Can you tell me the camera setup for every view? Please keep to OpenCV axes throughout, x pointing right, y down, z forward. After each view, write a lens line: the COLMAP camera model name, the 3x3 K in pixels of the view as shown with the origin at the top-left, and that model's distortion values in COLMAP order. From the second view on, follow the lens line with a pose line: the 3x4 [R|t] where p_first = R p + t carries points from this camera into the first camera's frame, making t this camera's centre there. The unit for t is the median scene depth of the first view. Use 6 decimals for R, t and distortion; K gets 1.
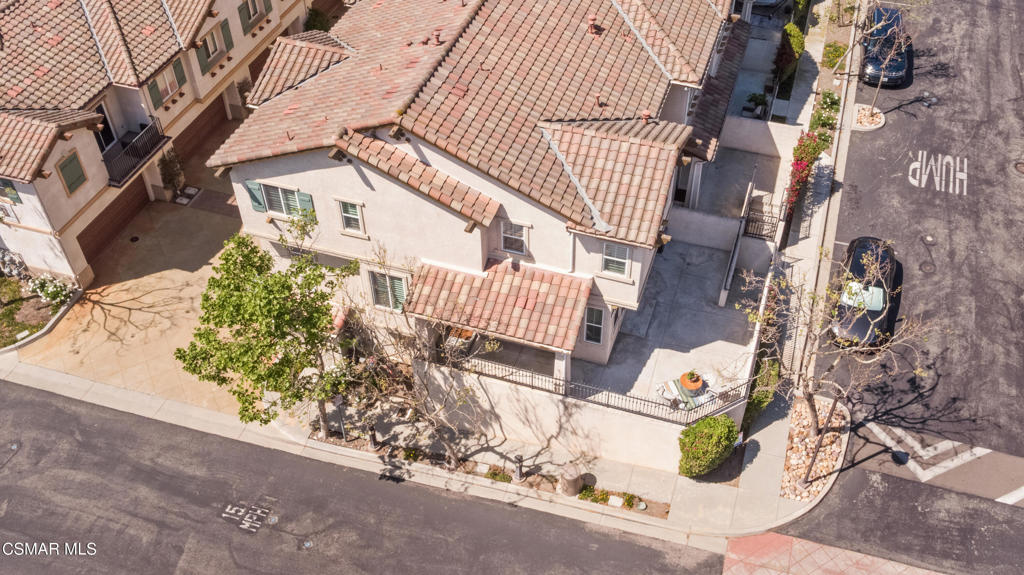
lens RADIAL K [[950.6, 0, 476.4], [0, 950.6, 264.9], [0, 0, 1]] dist [-0.006316, -0.035356]
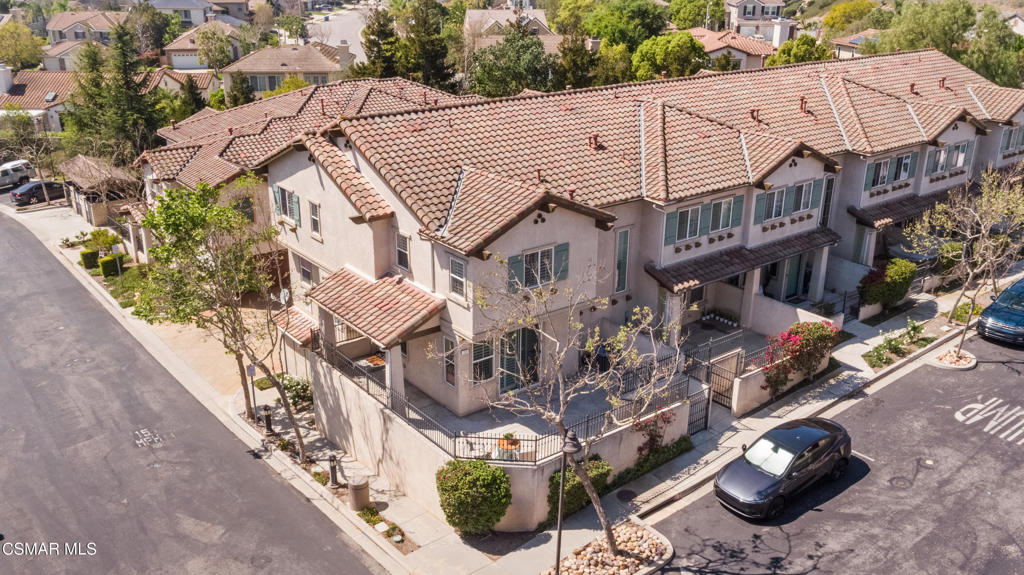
lens RADIAL K [[881.1, 0, 545.0], [0, 881.1, 348.6], [0, 0, 1]] dist [-0.000547, -0.045037]
pose [[0.826579, 0.226259, -0.515339, 0.686985], [-0.402086, 0.878087, -0.259404, 0.253560], [0.393820, 0.421628, 0.816784, 0.273617]]
